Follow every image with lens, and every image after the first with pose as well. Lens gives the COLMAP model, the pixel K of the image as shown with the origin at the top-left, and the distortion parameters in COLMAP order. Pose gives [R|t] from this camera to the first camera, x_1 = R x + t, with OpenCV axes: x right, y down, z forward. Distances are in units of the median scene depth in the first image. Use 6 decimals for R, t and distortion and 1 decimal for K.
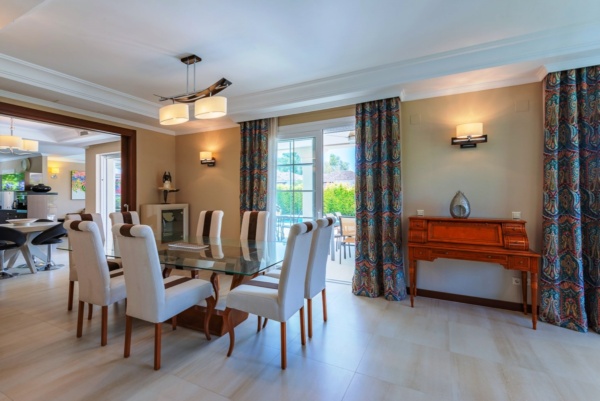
lens RADIAL K [[273.8, 0, 300.0], [0, 273.8, 200.5], [0, 0, 1]] dist [-0.001143, -0.001279]
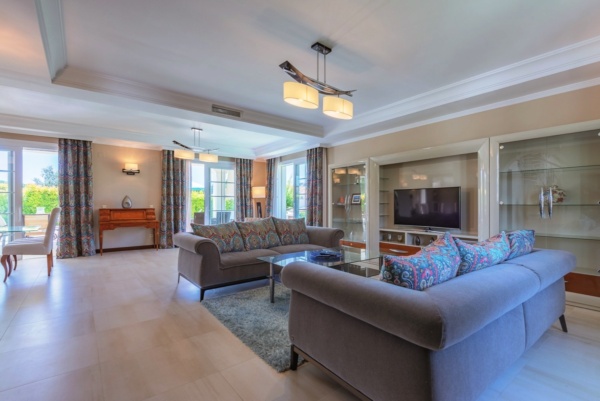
lens RADIAL K [[273.8, 0, 300.0], [0, 273.8, 200.5], [0, 0, 1]] dist [-0.001143, -0.001279]
pose [[0.414860, 0.009844, 0.909832, -0.685912], [0.005031, 0.999901, -0.013112, 0.033897], [-0.909871, 0.010017, 0.414770, -0.952050]]
